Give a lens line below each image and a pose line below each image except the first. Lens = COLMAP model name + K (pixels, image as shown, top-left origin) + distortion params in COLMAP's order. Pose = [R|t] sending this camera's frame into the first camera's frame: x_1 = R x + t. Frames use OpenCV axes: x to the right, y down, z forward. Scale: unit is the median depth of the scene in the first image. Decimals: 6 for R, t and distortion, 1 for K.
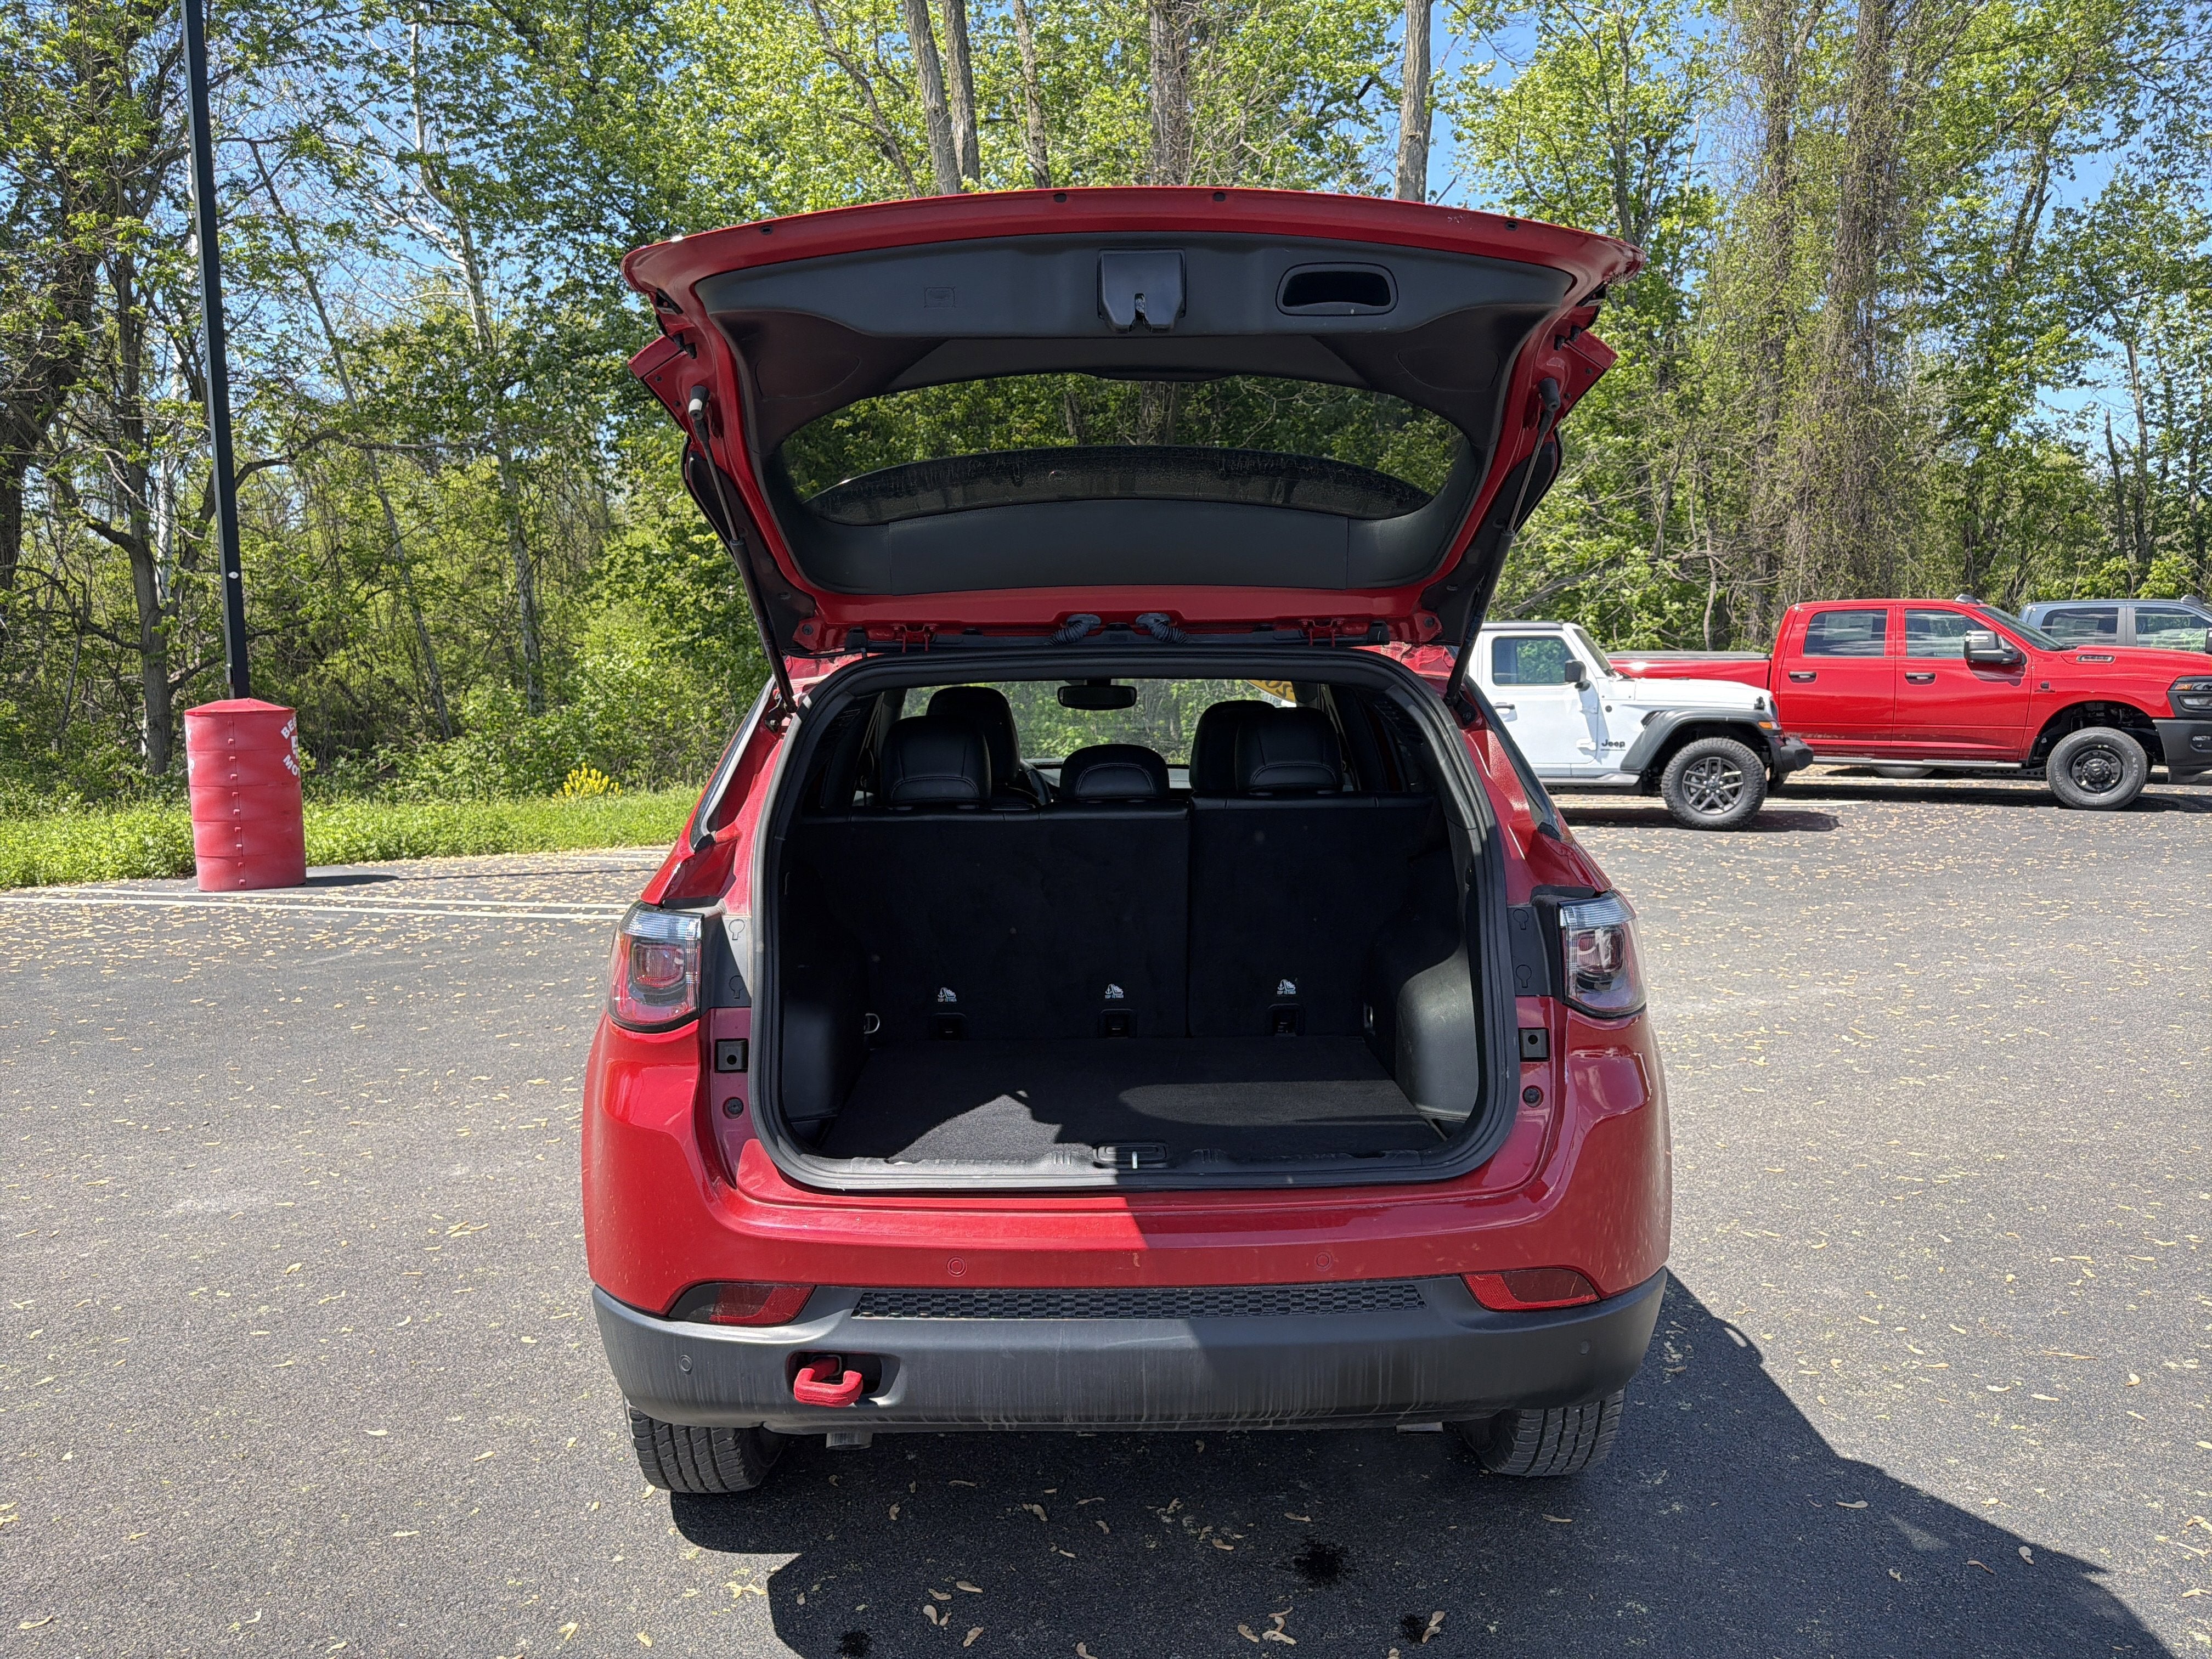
lens RADIAL K [[1549.8, 0, 1096.1], [0, 1549.8, 854.8], [0, 0, 1]] dist [0.038519, -0.064074]
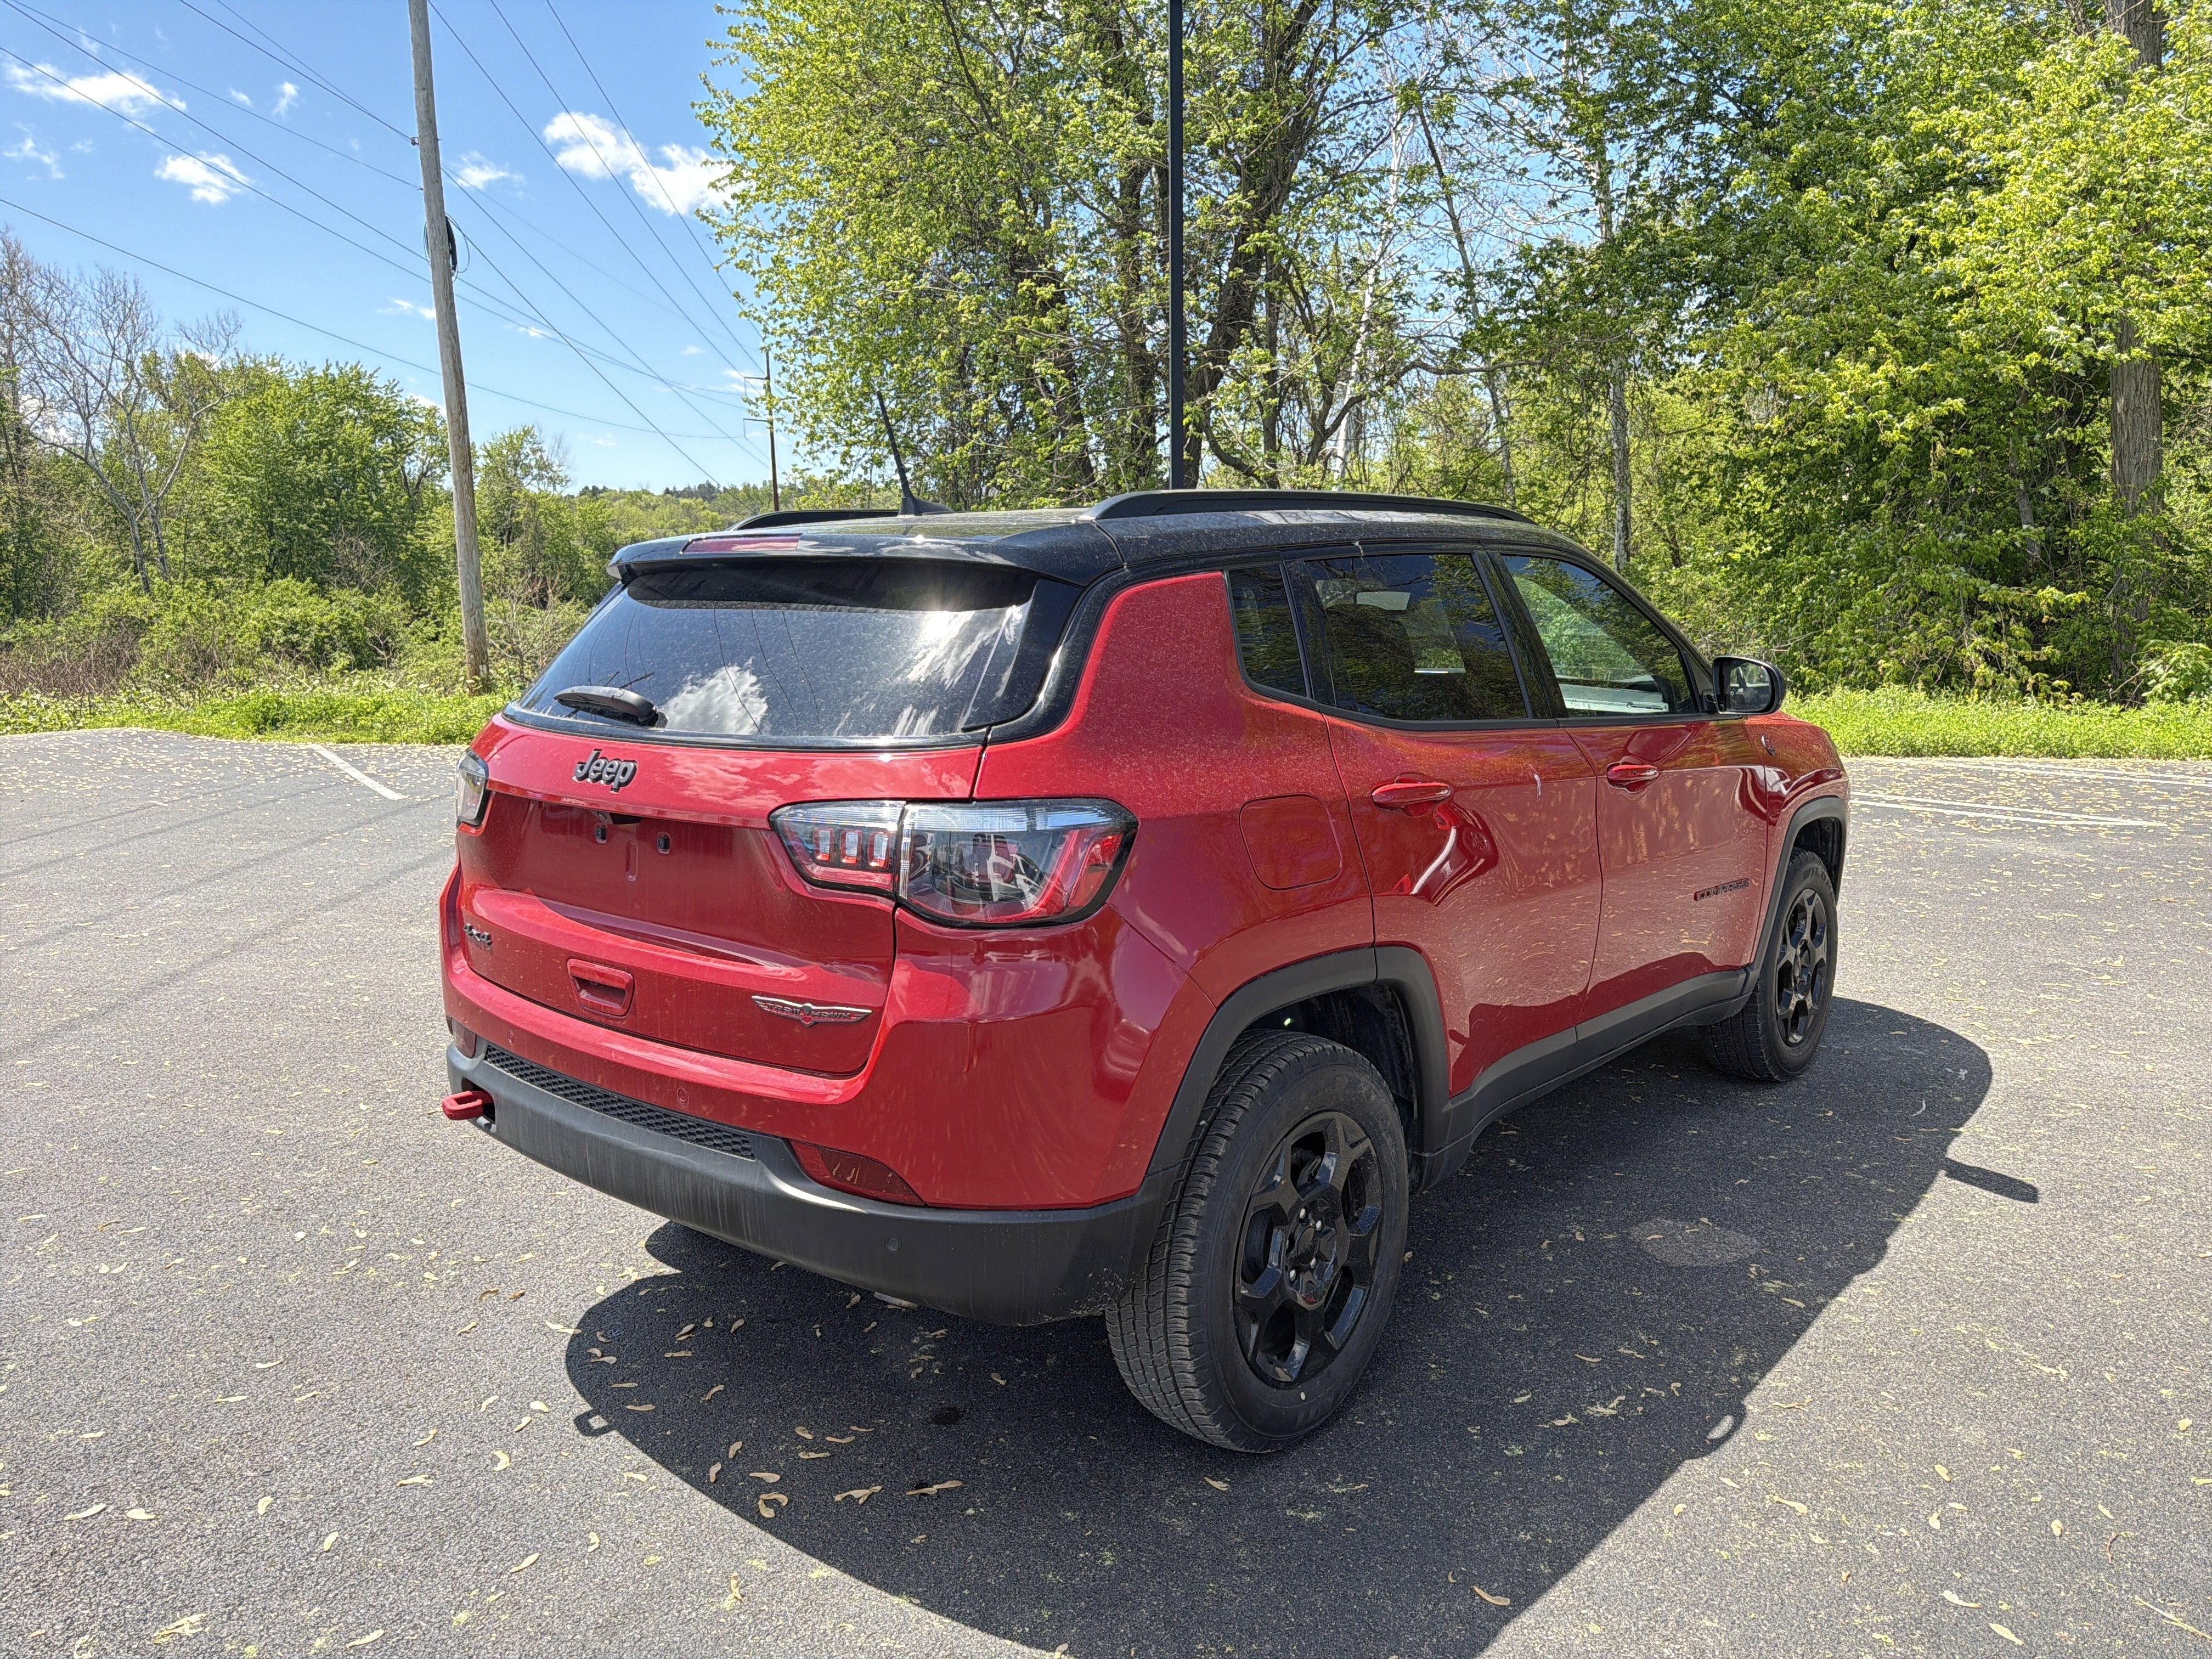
lens RADIAL K [[1562.9, 0, 1095.4], [0, 1562.9, 832.3], [0, 0, 1]] dist [0.005033, -0.002832]
pose [[0.743601, 0.102091, -0.660784, 0.178000], [-0.075352, 0.994774, 0.068896, -0.004441], [0.664364, -0.001439, 0.747408, 0.054091]]
